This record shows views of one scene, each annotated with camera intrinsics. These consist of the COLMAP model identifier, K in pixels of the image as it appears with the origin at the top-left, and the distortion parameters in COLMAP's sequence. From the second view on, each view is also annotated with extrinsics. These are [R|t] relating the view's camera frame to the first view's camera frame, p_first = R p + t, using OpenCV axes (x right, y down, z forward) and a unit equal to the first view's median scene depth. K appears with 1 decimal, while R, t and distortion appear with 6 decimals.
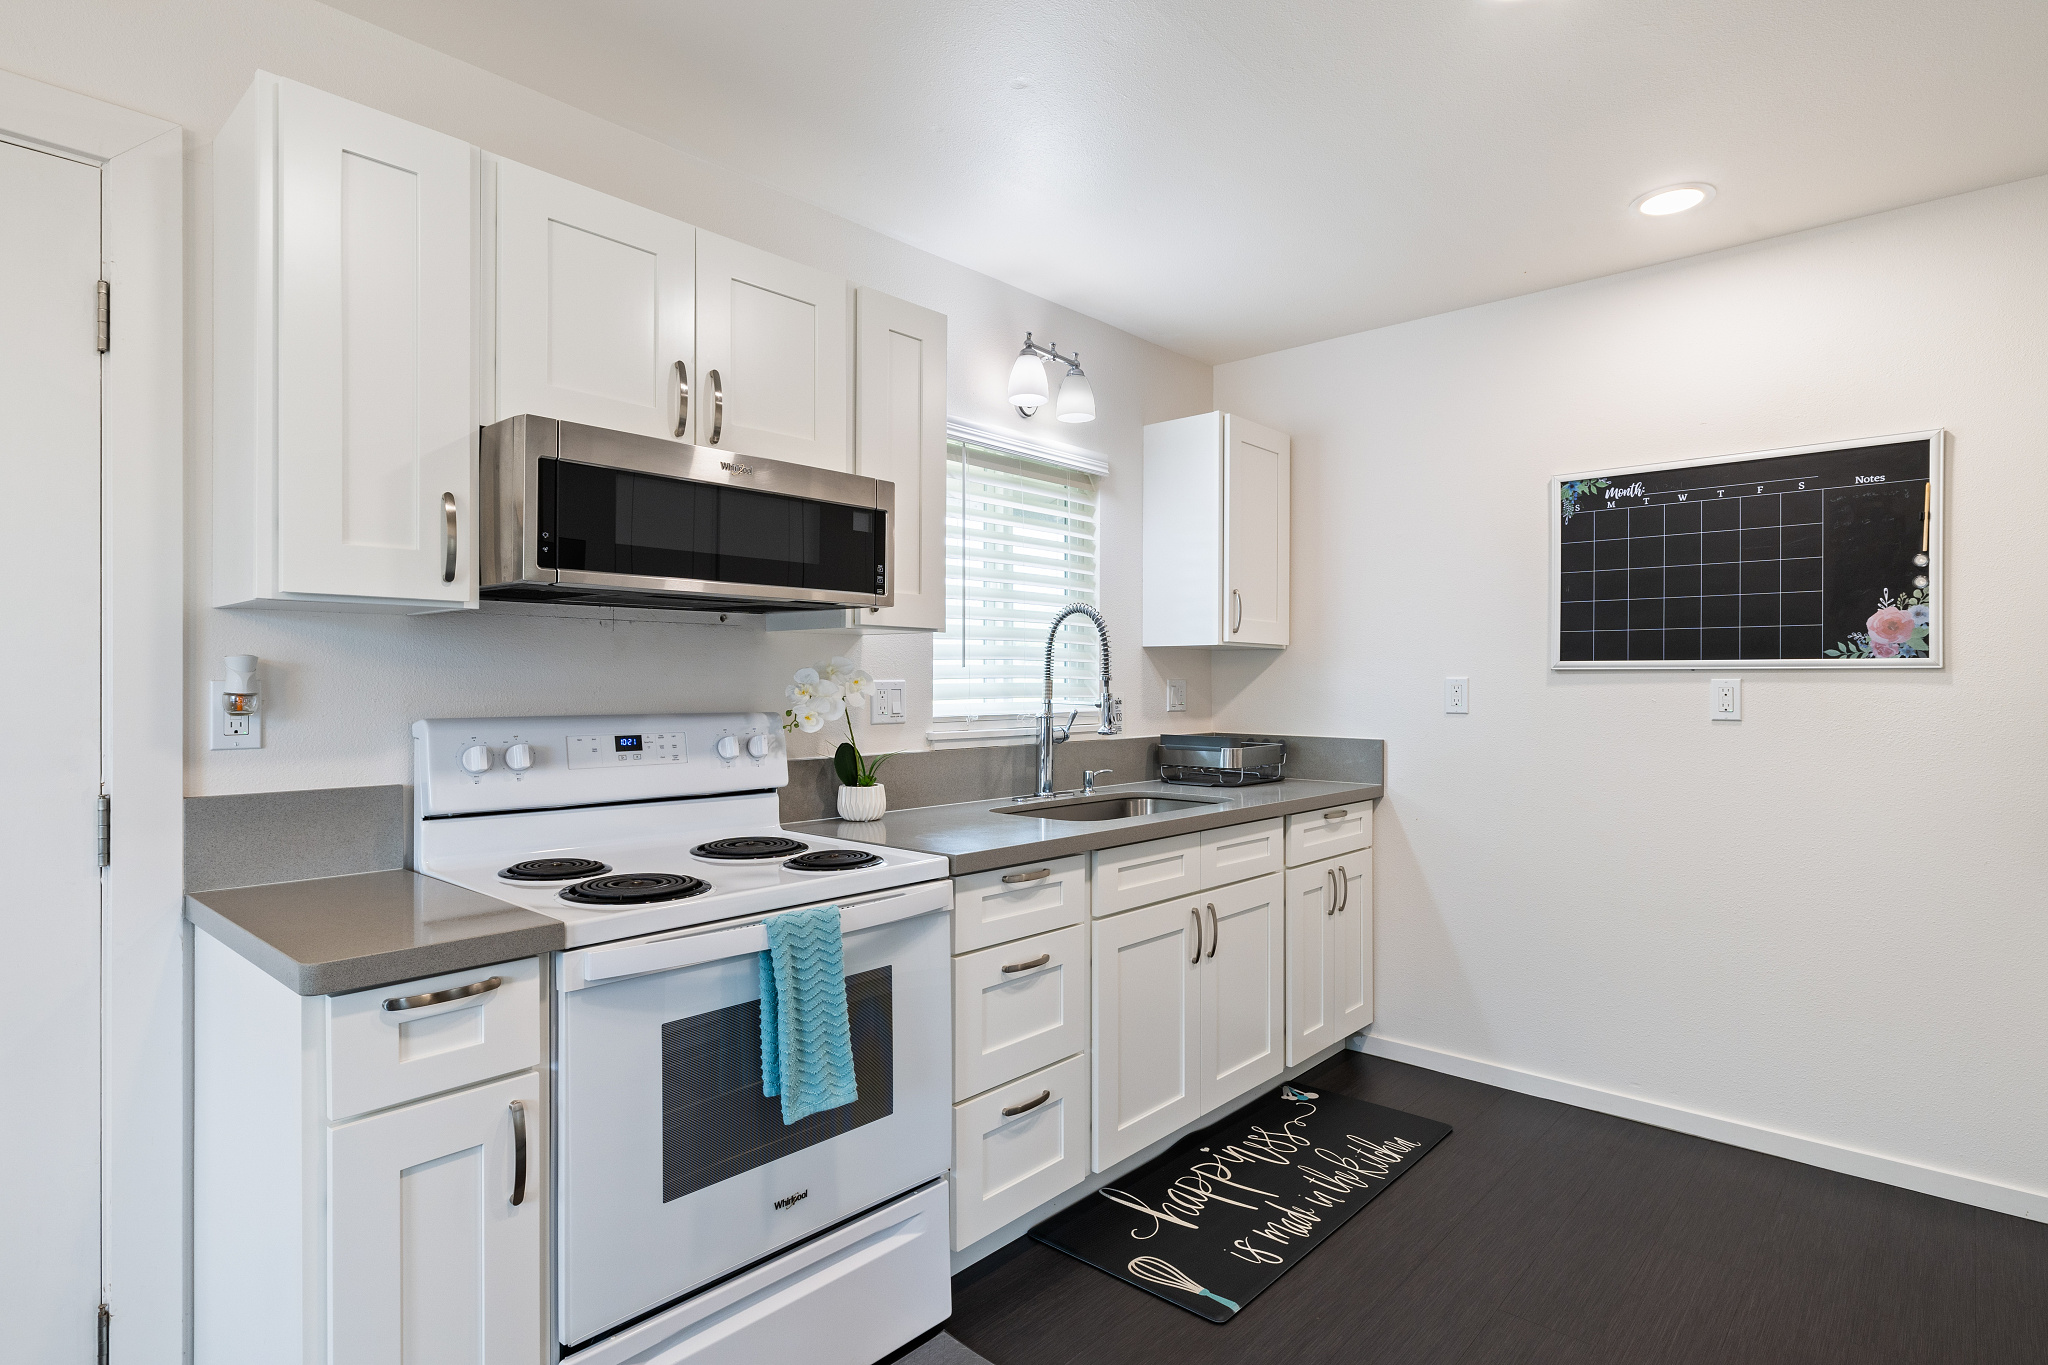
lens RADIAL K [[1059.3, 0, 1026.5], [0, 1059.3, 684.0], [0, 0, 1]] dist [0.000837, 0.000154]
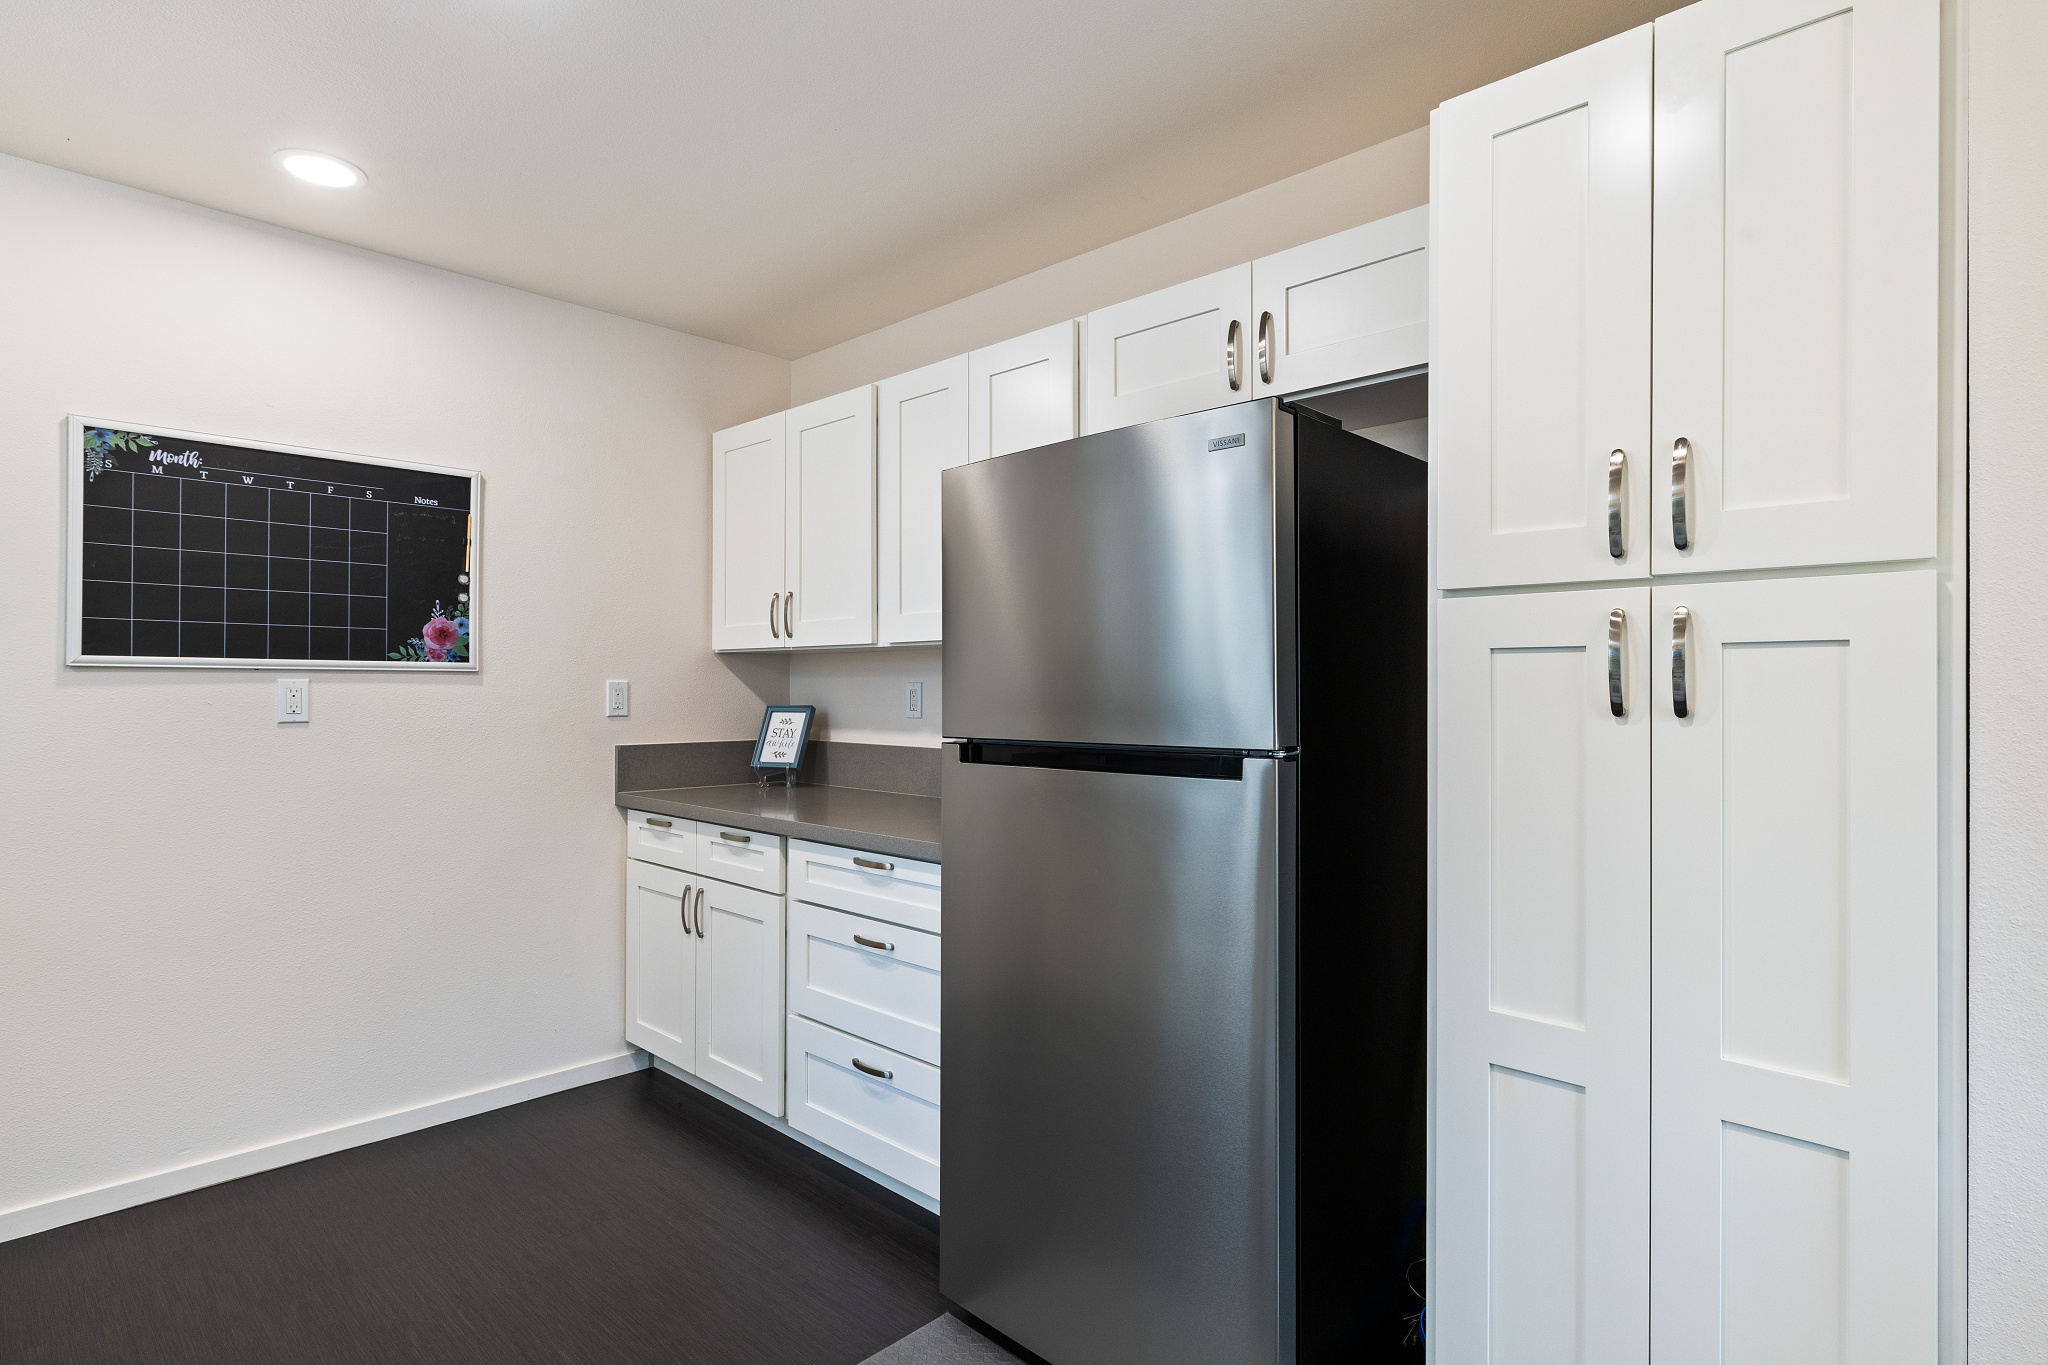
lens RADIAL K [[1059.3, 0, 1026.5], [0, 1059.3, 684.0], [0, 0, 1]] dist [0.000837, 0.000154]
pose [[0.032355, 0.000629, 0.999476, -0.288138], [-0.001064, 0.999999, -0.000595, -0.000702], [-0.999476, -0.001044, 0.032356, 0.318975]]
